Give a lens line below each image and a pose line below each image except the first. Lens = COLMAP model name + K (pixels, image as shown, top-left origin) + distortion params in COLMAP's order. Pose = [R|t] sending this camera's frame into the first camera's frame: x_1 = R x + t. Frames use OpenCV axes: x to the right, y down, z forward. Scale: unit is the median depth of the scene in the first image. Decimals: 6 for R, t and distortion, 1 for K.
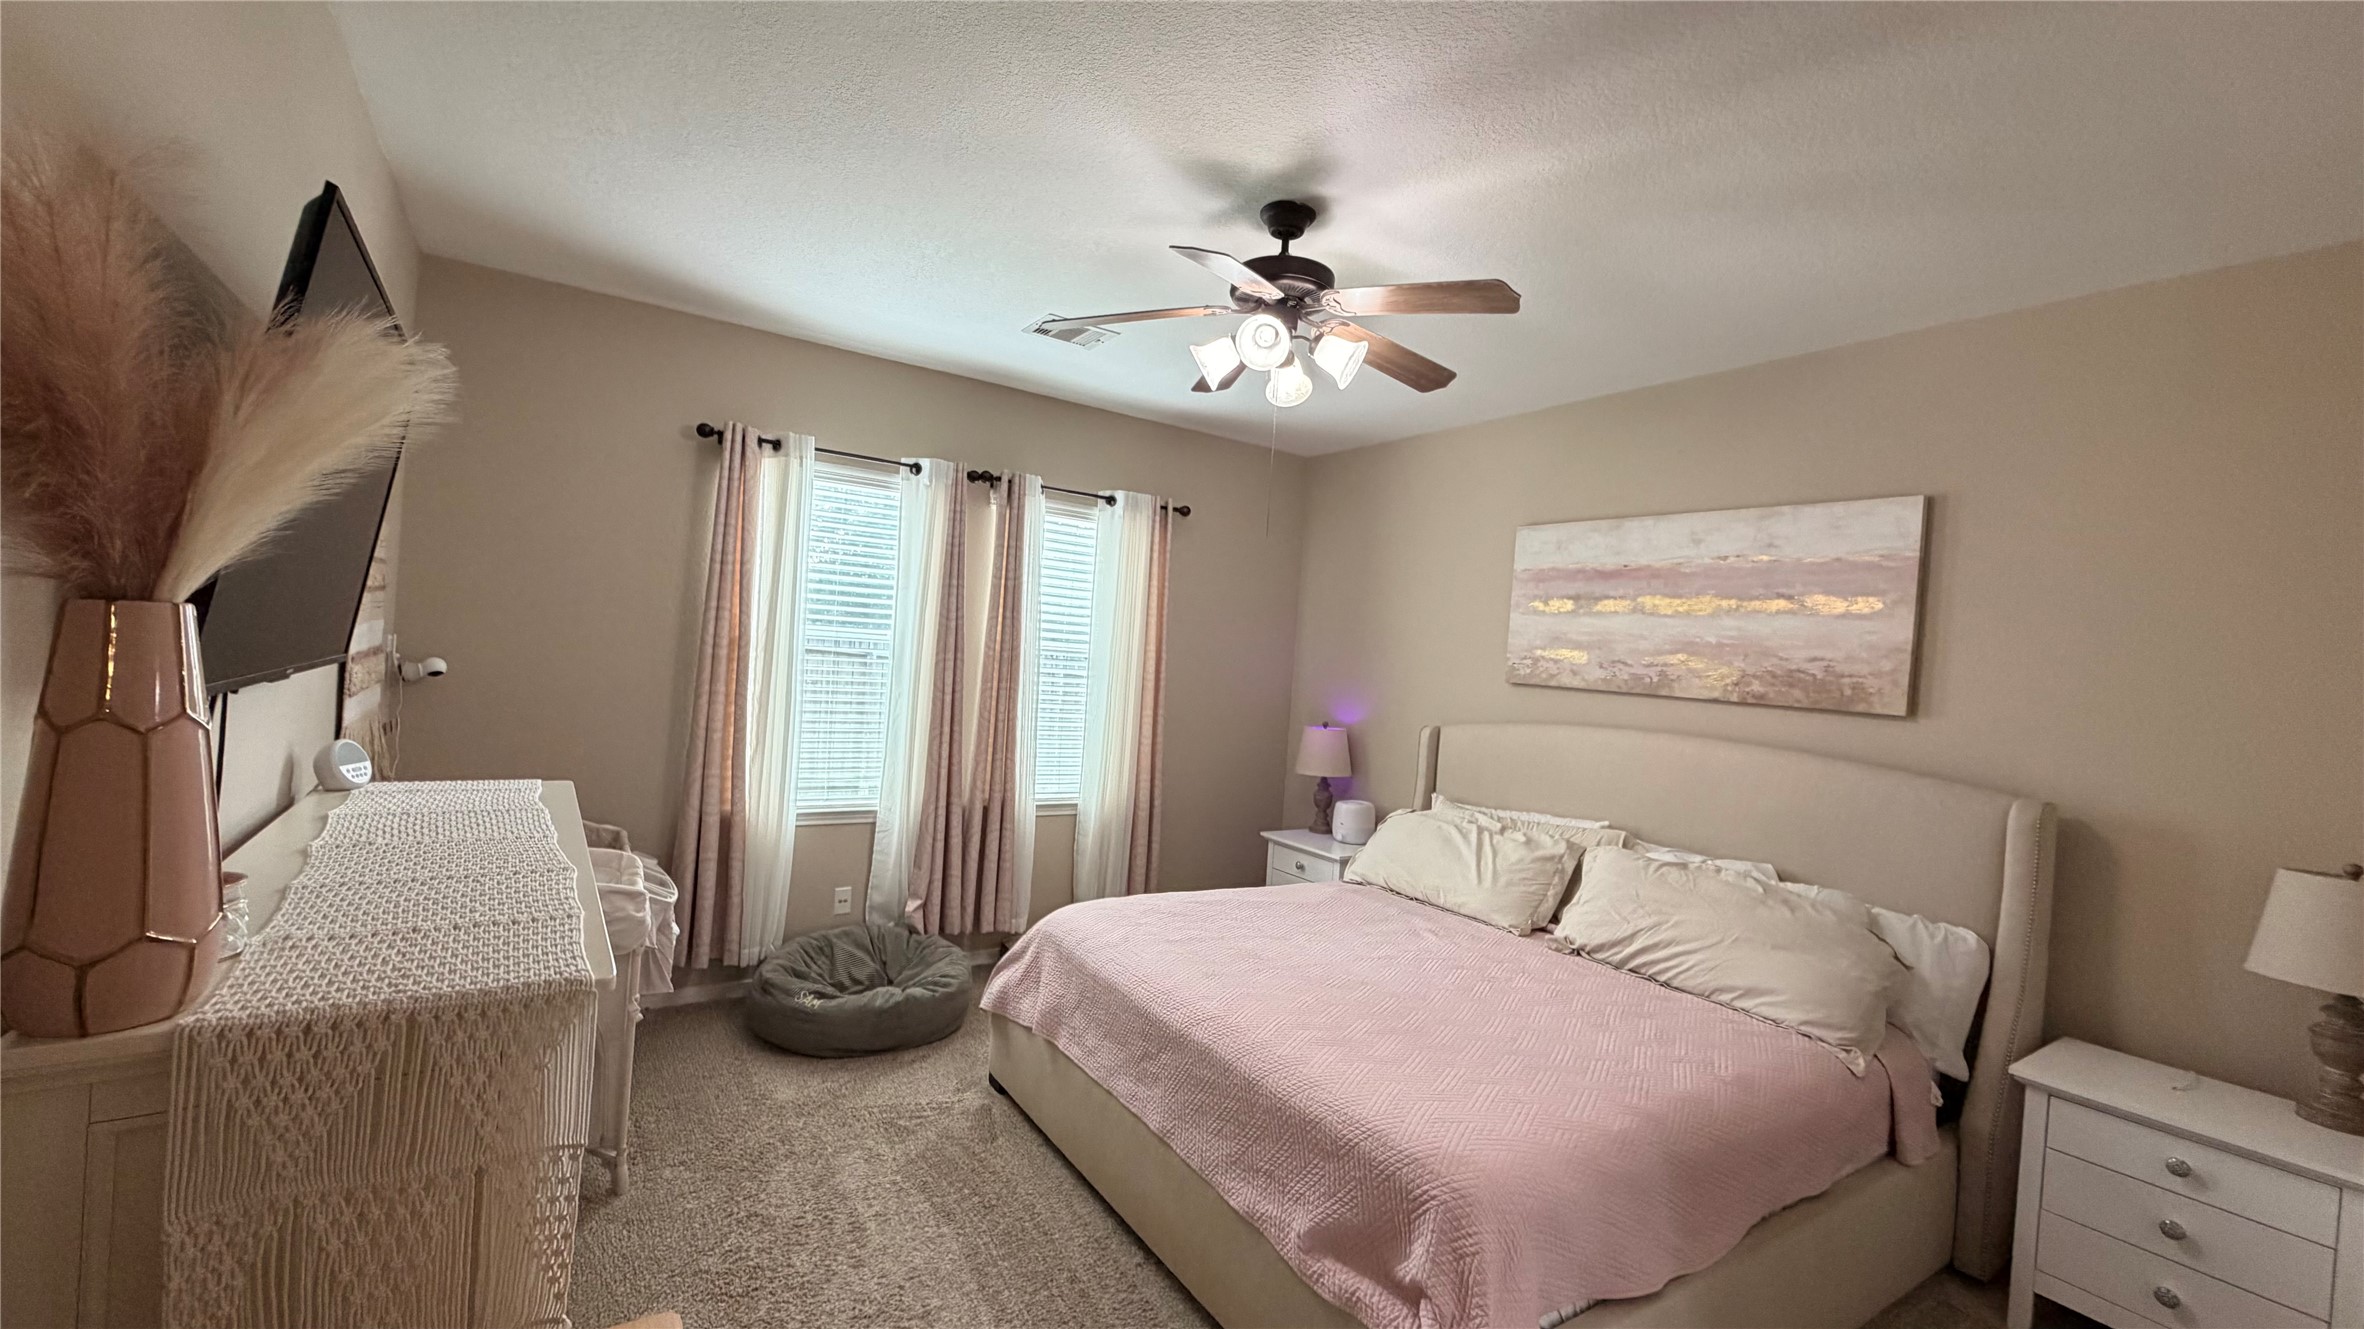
lens RADIAL K [[932.7, 0, 1164.7], [0, 932.7, 657.2], [0, 0, 1]] dist [-0.001138, -0.000266]
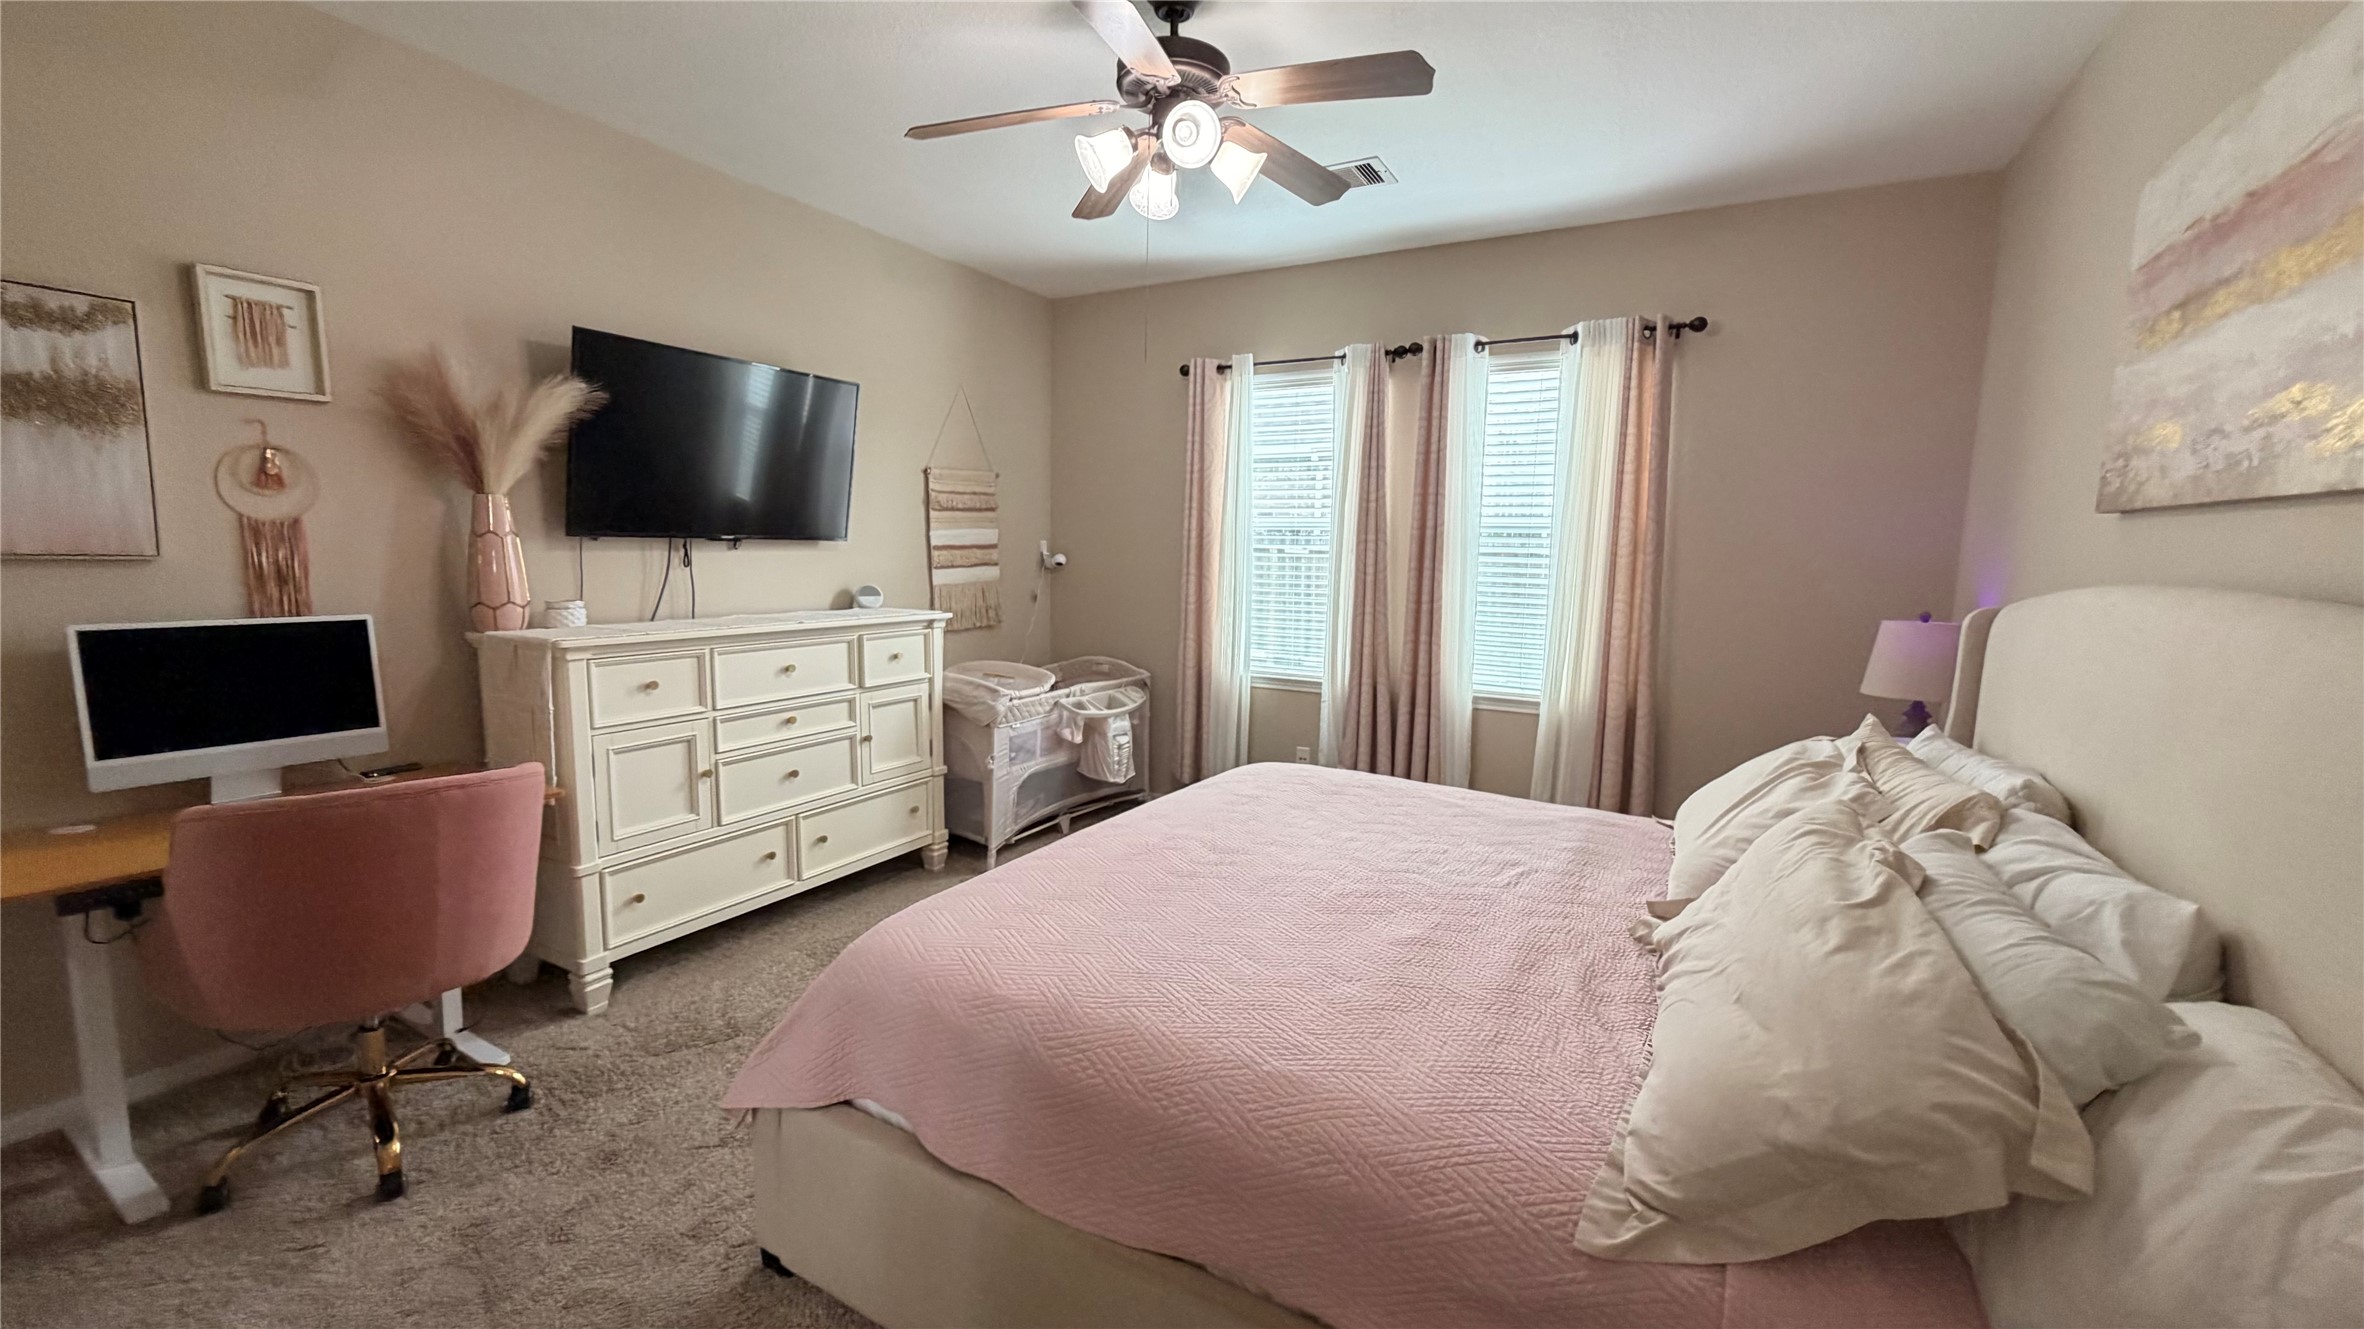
lens RADIAL K [[932.7, 0, 1171.7], [0, 932.7, 670.9], [0, 0, 1]] dist [-0.001138, -0.000266]
pose [[0.456225, 0.056213, -0.888087, 0.572957], [0.009940, 0.997619, 0.068252, 0.070892], [0.889809, -0.039966, 0.454579, 0.326804]]
